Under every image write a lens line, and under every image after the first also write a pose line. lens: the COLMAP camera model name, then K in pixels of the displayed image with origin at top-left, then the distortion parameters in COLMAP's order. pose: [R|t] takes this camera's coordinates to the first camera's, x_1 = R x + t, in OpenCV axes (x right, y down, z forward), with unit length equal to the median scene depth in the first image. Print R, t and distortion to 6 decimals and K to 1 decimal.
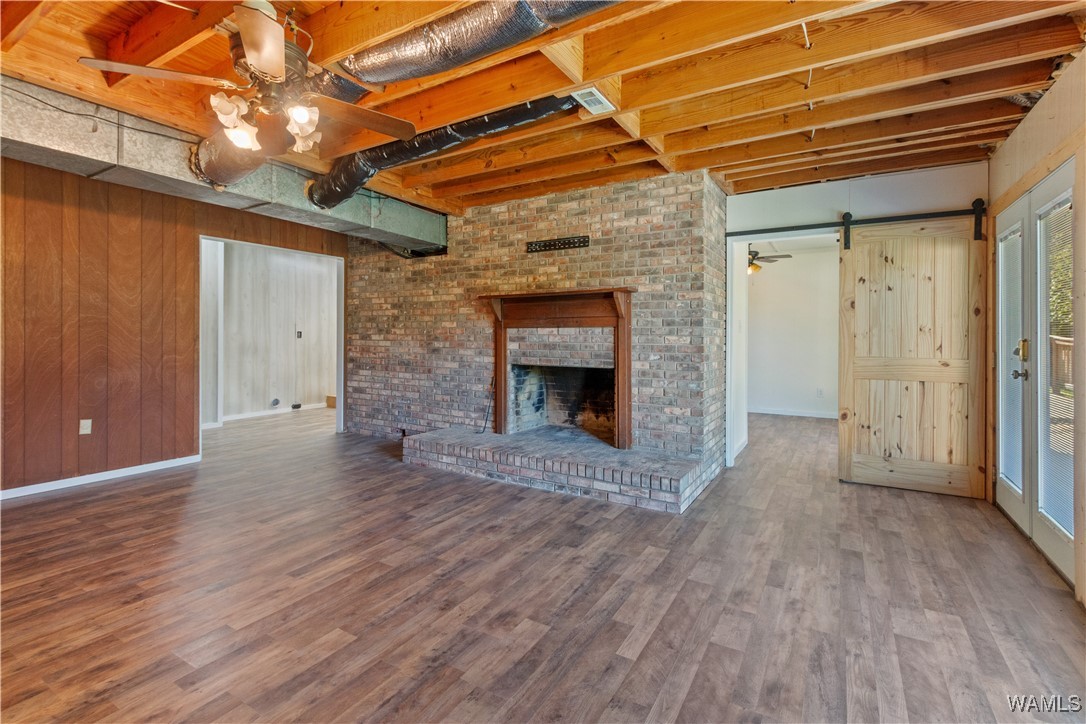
lens RADIAL K [[505.1, 0, 526.7], [0, 505.1, 342.9], [0, 0, 1]] dist [0.004368, -0.000277]
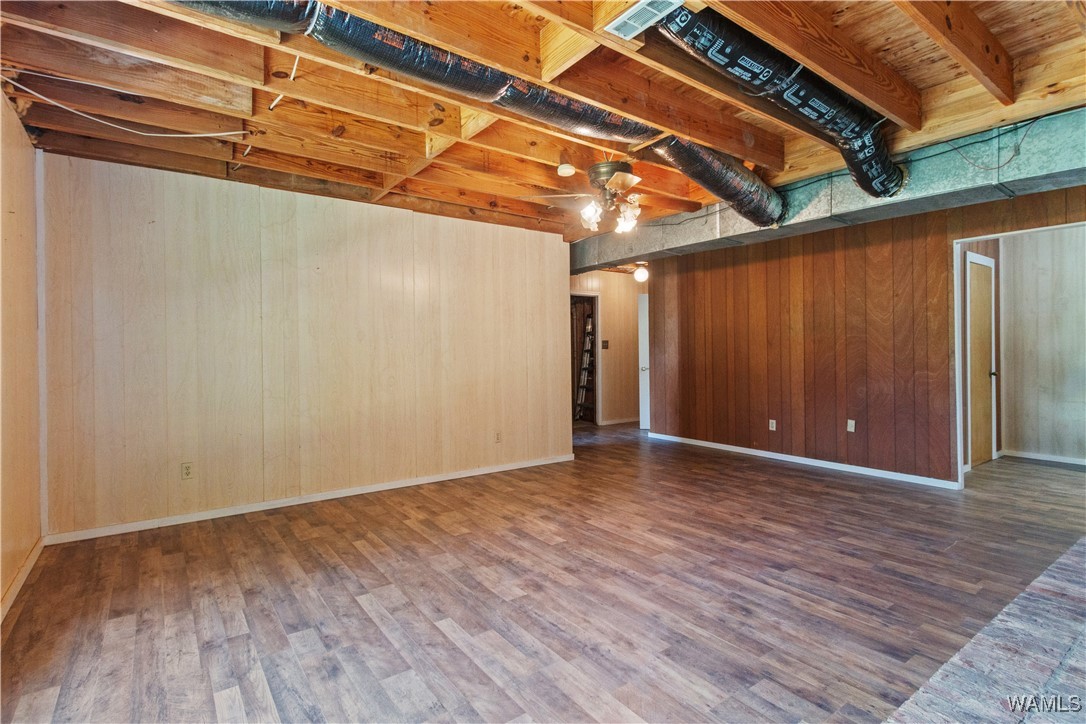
lens RADIAL K [[514.8, 0, 543.0], [0, 514.8, 362.0], [0, 0, 1]] dist [0.002762, -0.001048]
pose [[-0.367011, 0.016172, -0.930076, 0.592658], [-0.009272, 0.999736, 0.021042, -0.009417], [0.930170, 0.016346, -0.366764, 0.798246]]
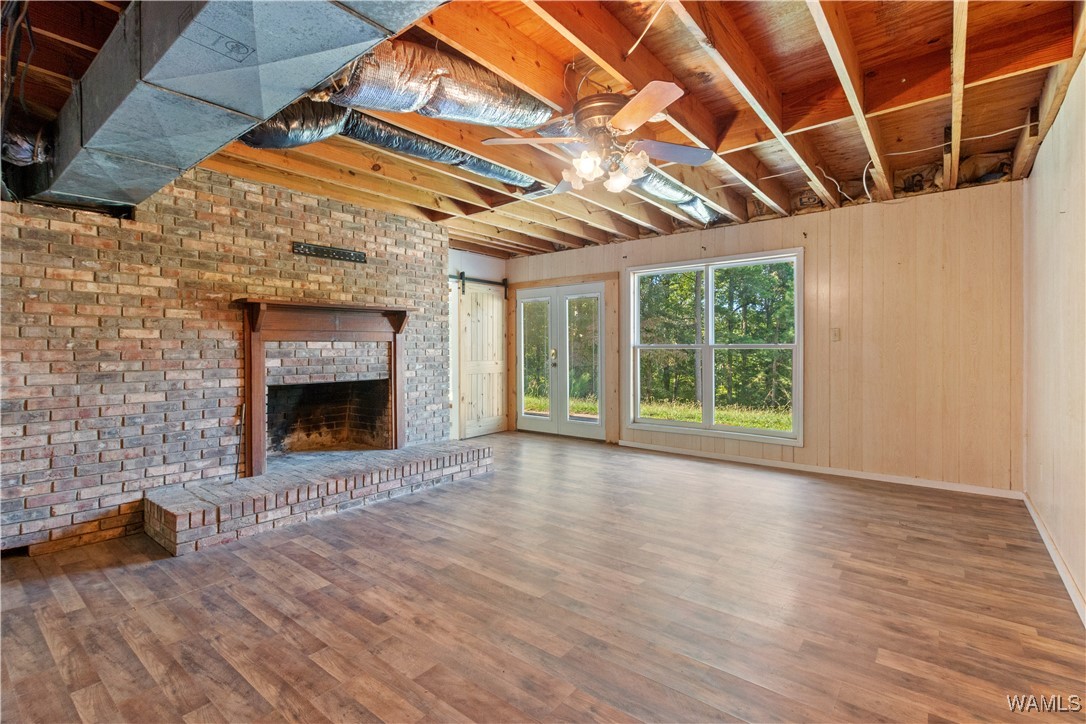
lens RADIAL K [[514.8, 0, 543.0], [0, 514.8, 362.0], [0, 0, 1]] dist [0.002762, -0.001048]
pose [[0.110241, -0.030052, 0.993450, -0.992239], [0.020421, 0.999400, 0.027966, -0.012345], [-0.993695, 0.017204, 0.110789, 0.583432]]
